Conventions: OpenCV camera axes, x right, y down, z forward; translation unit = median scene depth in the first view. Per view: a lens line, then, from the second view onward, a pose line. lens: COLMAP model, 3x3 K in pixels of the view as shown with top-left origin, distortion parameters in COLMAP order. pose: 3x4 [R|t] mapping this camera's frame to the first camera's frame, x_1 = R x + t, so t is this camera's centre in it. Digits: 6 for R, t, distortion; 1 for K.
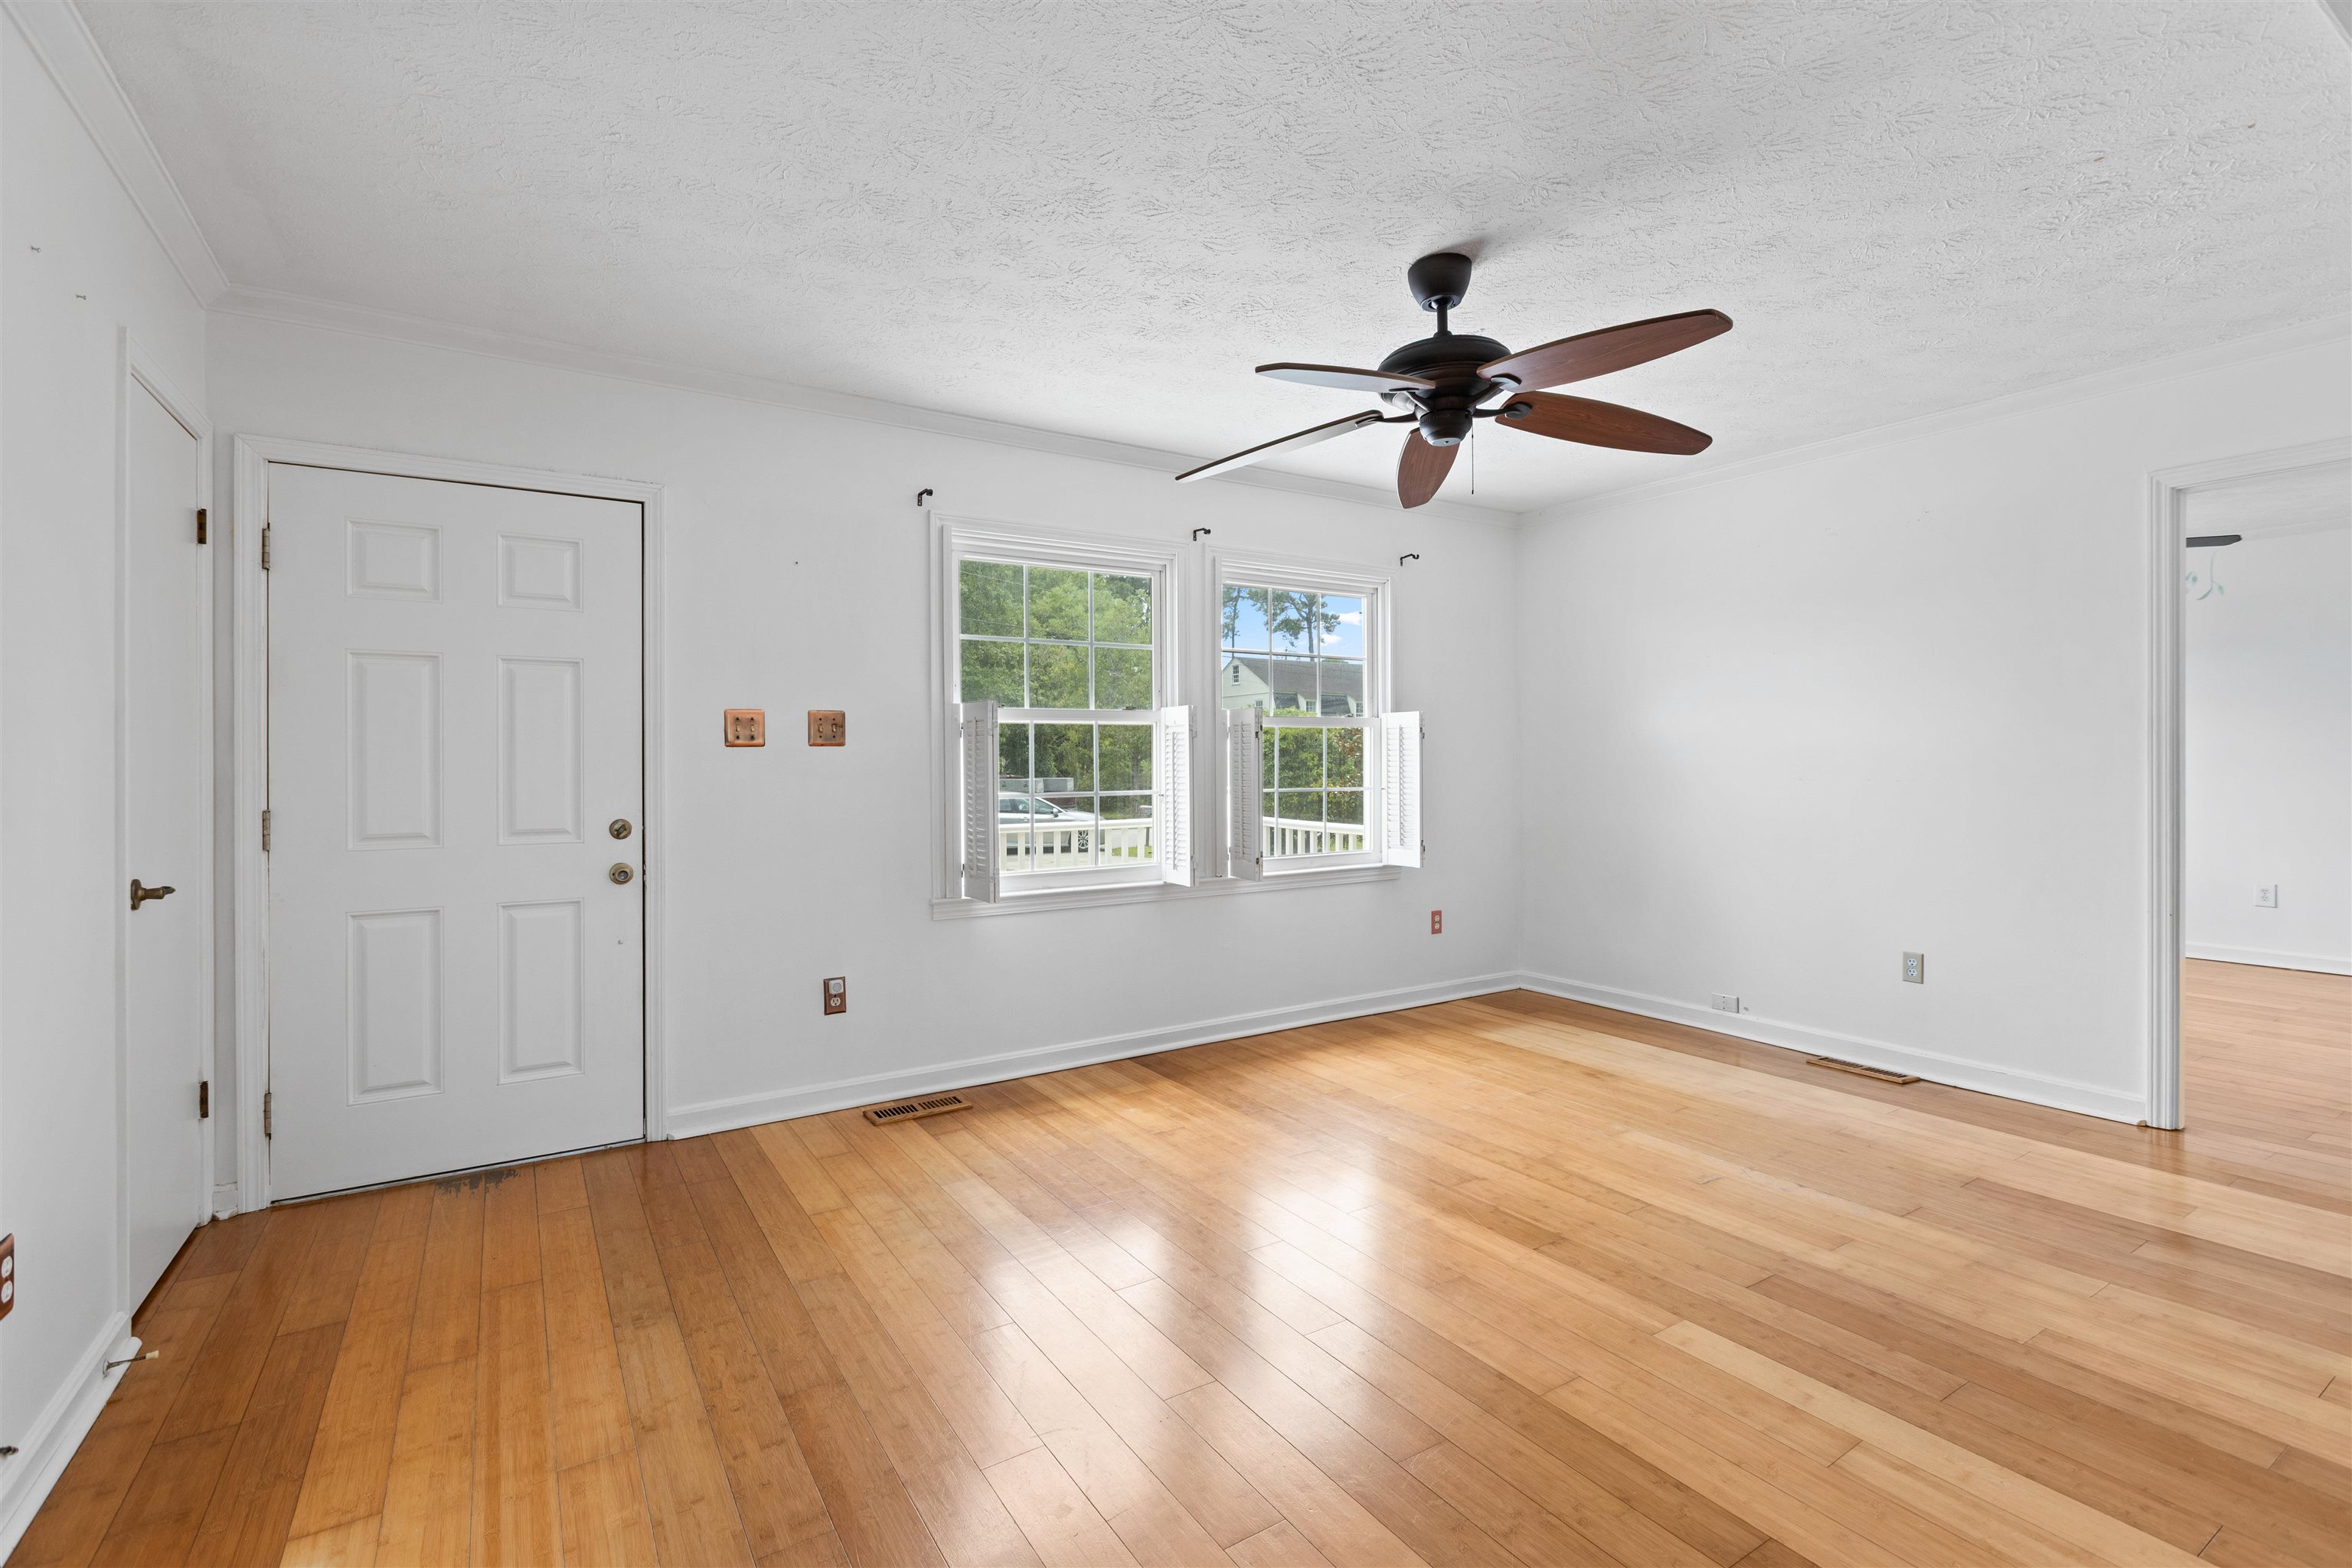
lens RADIAL K [[1058.5, 0, 1172.4], [0, 1058.5, 763.2], [0, 0, 1]] dist [0.000087, -0.000724]
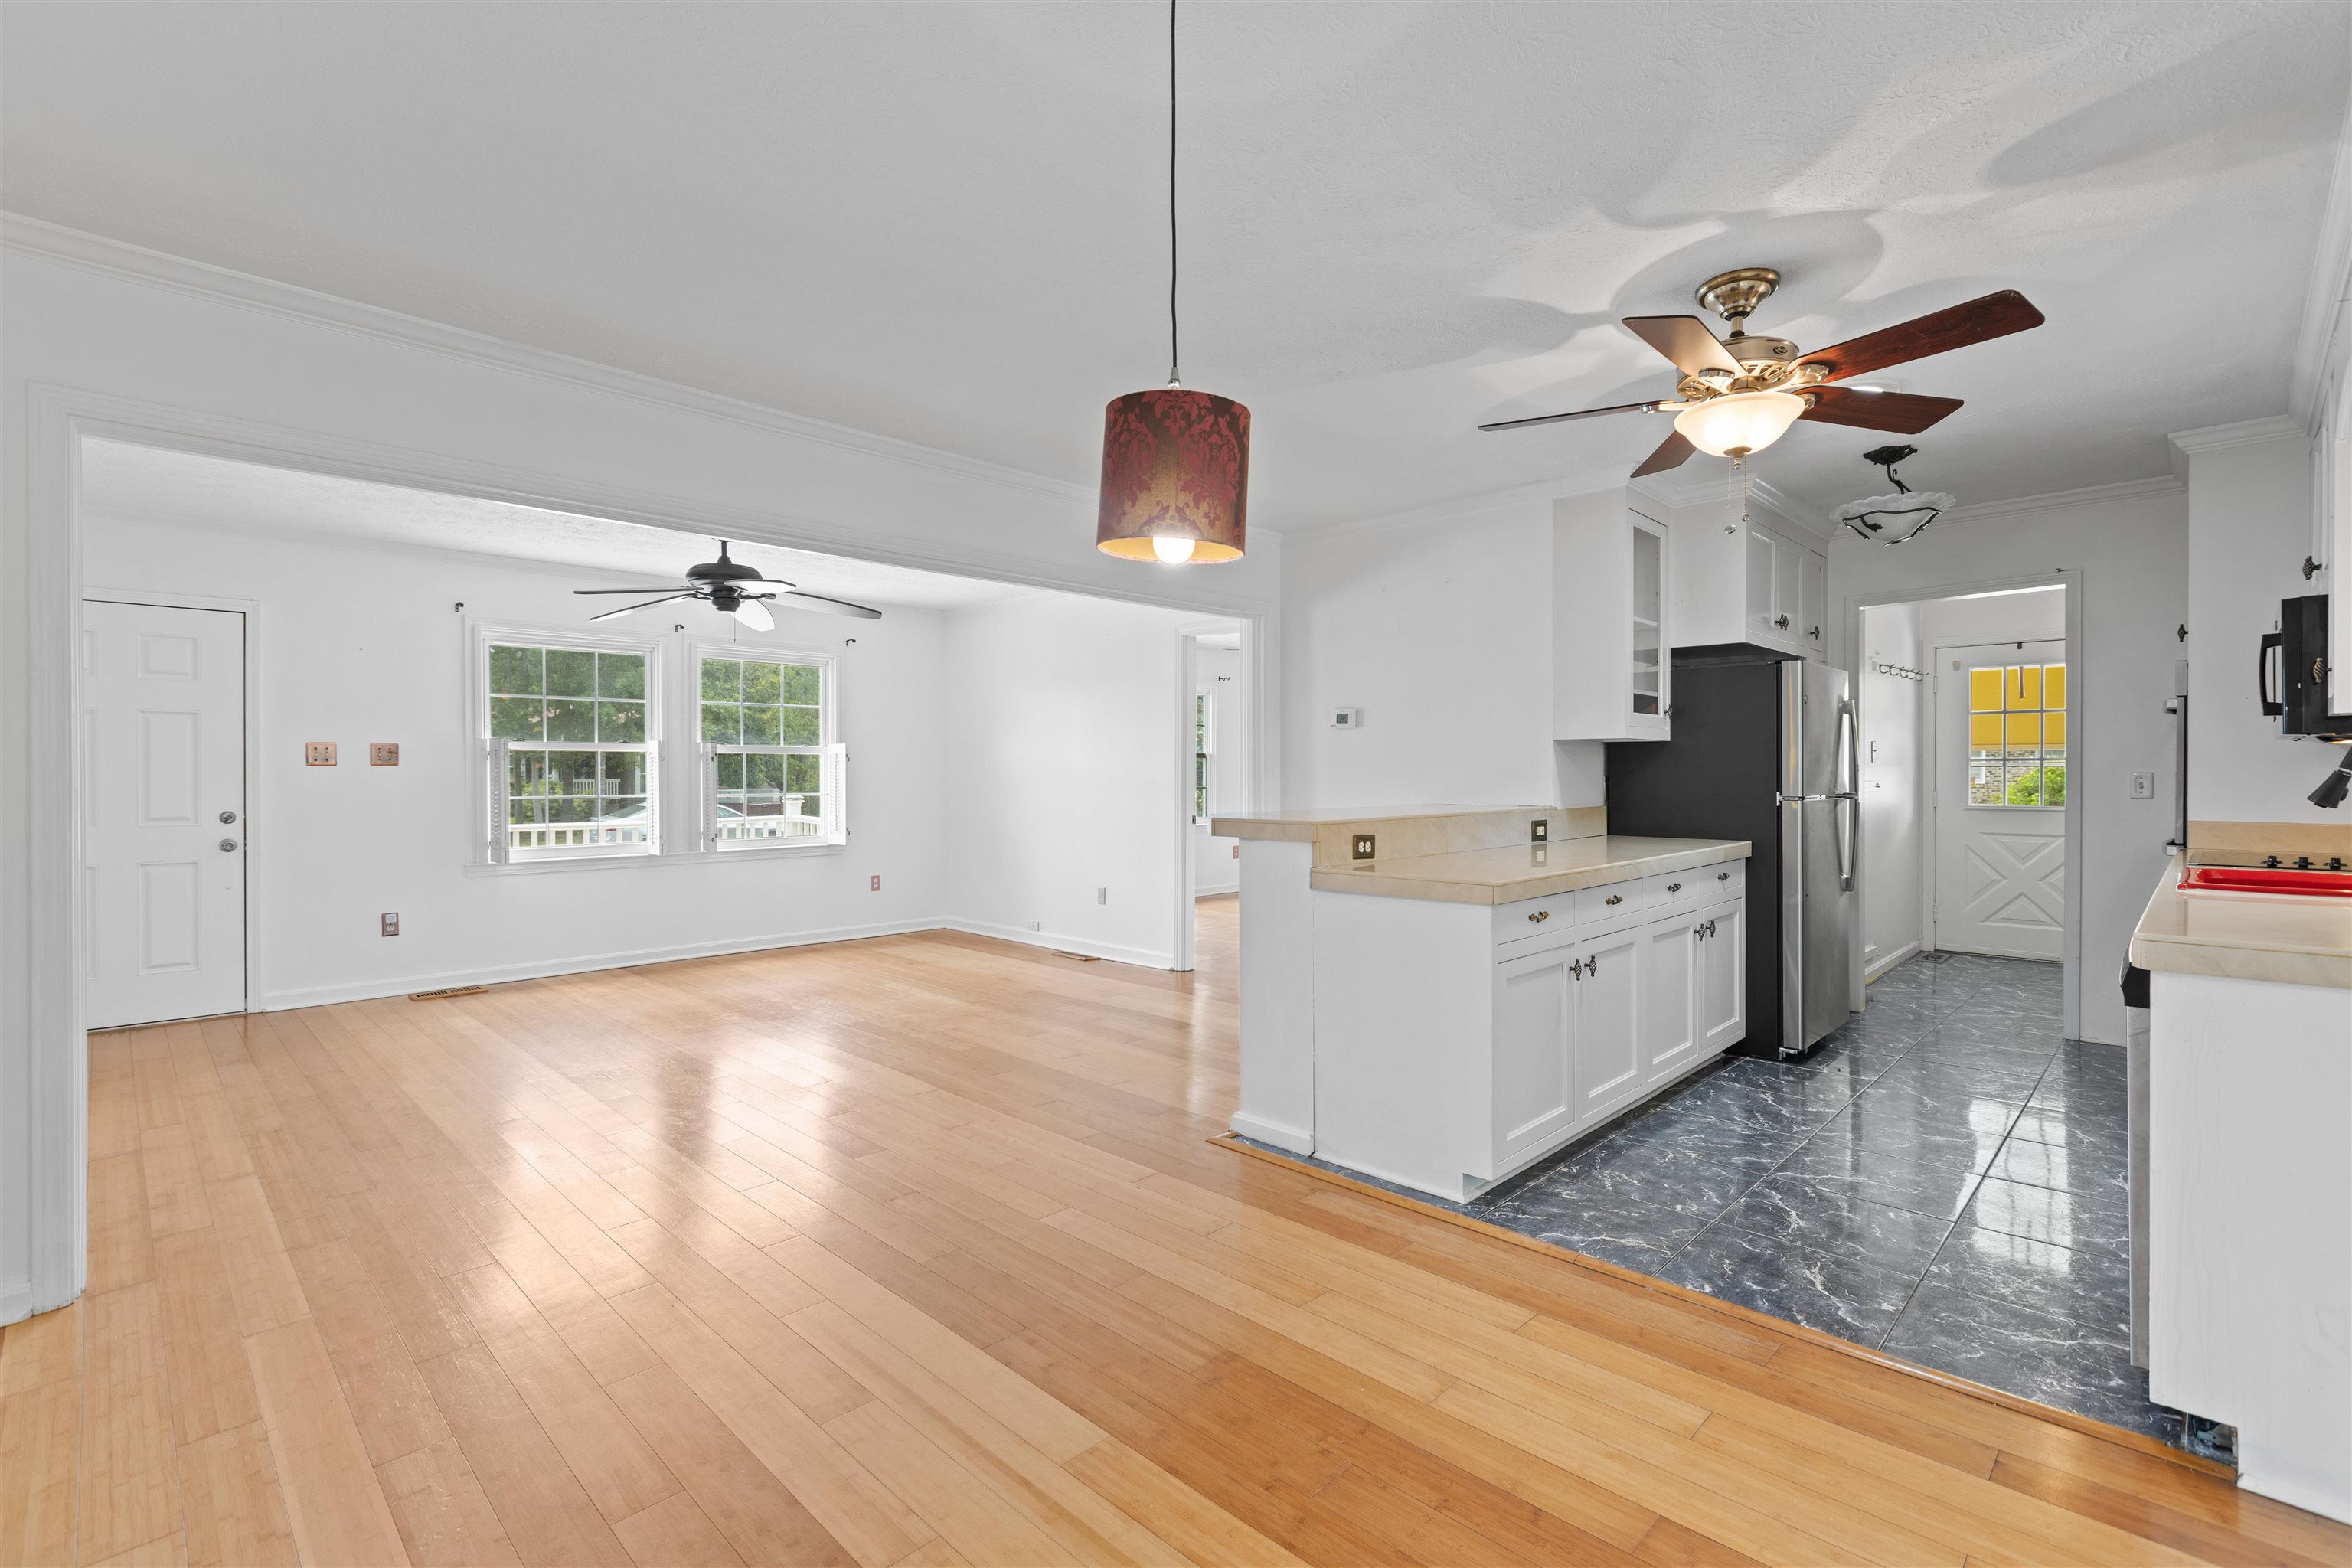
lens RADIAL K [[1057.3, 0, 1173.0], [0, 1057.3, 778.7], [0, 0, 1]] dist [0.001367, -0.000386]
pose [[0.973733, 0.003366, 0.227668, 0.569159], [-0.004087, 0.999988, 0.002694, -0.007241], [-0.227657, -0.003554, 0.973735, -0.993621]]
